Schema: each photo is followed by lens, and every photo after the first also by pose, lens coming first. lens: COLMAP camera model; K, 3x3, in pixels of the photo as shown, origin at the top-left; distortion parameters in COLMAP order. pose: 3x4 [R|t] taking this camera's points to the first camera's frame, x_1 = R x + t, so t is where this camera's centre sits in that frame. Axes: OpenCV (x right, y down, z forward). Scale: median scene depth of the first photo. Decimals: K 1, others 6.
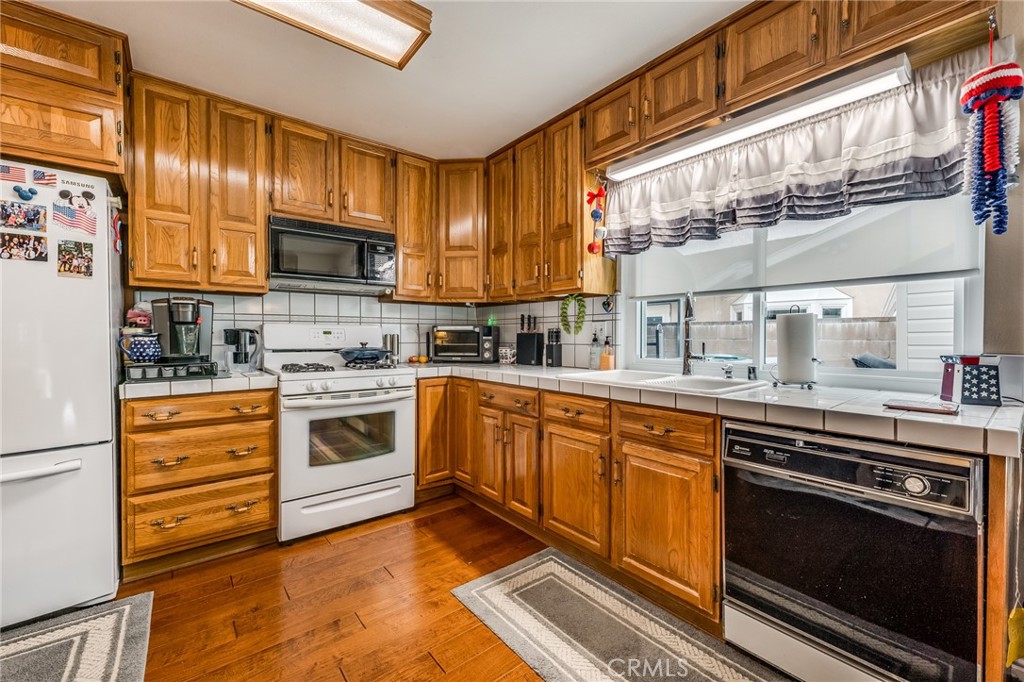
lens RADIAL K [[417.8, 0, 511.0], [0, 417.8, 337.9], [0, 0, 1]] dist [0.002661, -0.000016]
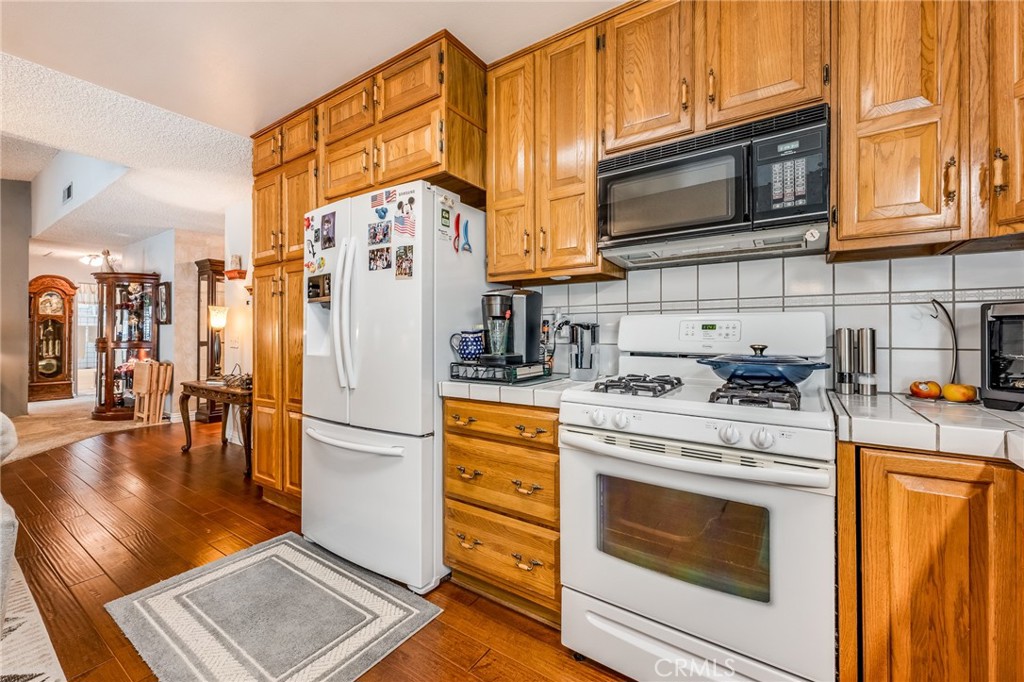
lens RADIAL K [[422.6, 0, 505.8], [0, 422.6, 330.7], [0, 0, 1]] dist [0.004935, -0.000329]
pose [[0.293204, -0.004032, -0.956041, 0.062880], [-0.003343, 0.999981, -0.005242, -0.003899], [0.956044, 0.004733, 0.293185, 0.680523]]
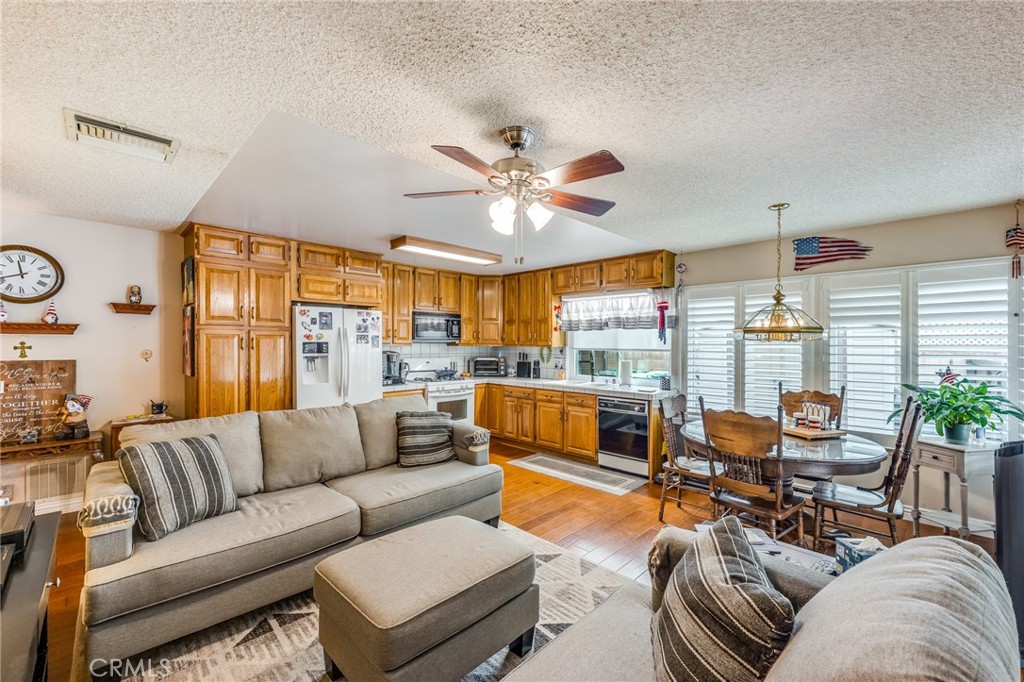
lens RADIAL K [[417.8, 0, 511.0], [0, 417.8, 337.9], [0, 0, 1]] dist [0.002661, -0.000016]
pose [[0.992827, 0.006417, 0.119383, -0.348540], [-0.004461, 0.999852, -0.016644, -0.125154], [-0.119472, 0.015992, 0.992709, -1.354685]]
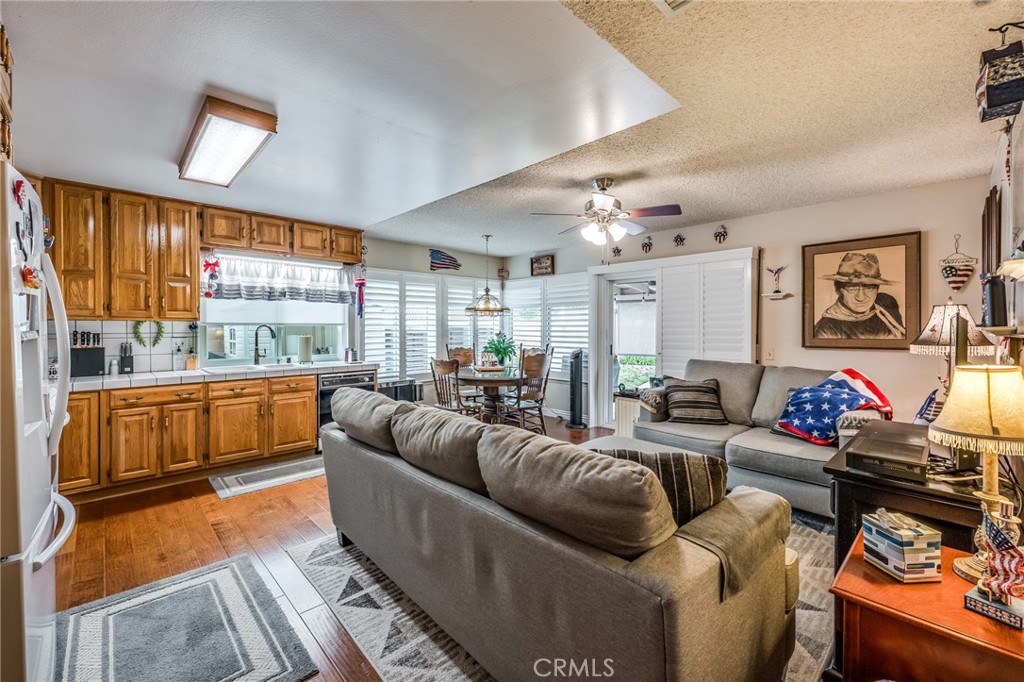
lens RADIAL K [[422.6, 0, 505.8], [0, 422.6, 330.7], [0, 0, 1]] dist [0.004935, -0.000329]
pose [[-0.095569, -0.010889, 0.995363, -1.611046], [0.003661, 0.999930, 0.011291, -0.089054], [-0.995416, 0.004723, -0.095523, -0.008320]]
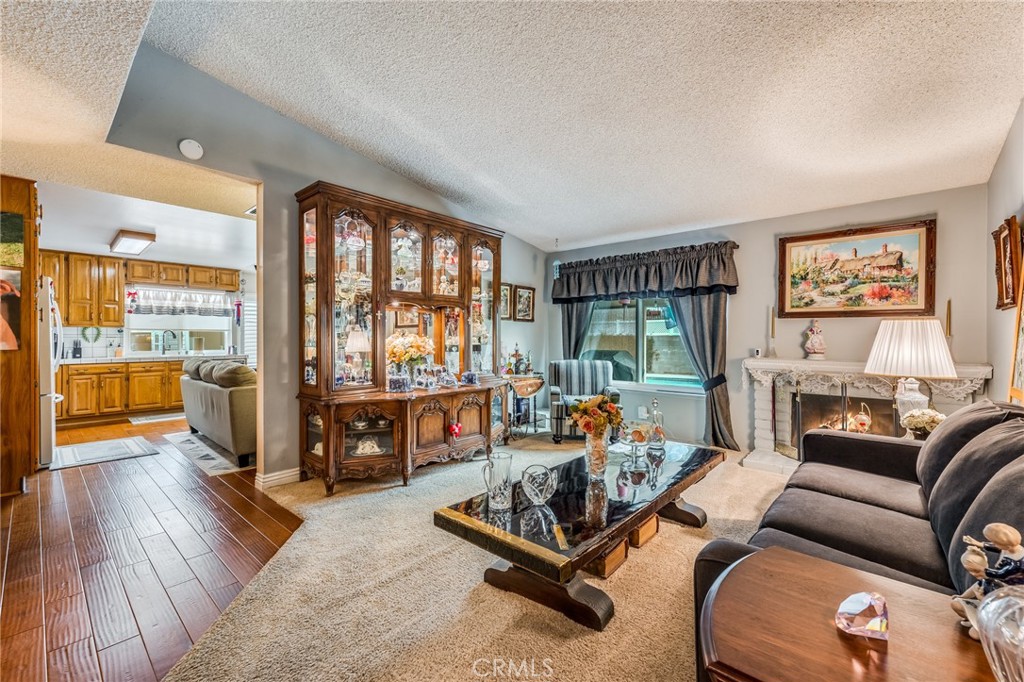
lens RADIAL K [[421.9, 0, 510.7], [0, 421.9, 336.3], [0, 0, 1]] dist [0.002830, 0.000371]
pose [[-0.181155, 0.002507, 0.983451, -3.070481], [0.005656, 0.999983, -0.001507, -0.034273], [-0.983438, 0.005290, -0.181166, -0.987852]]
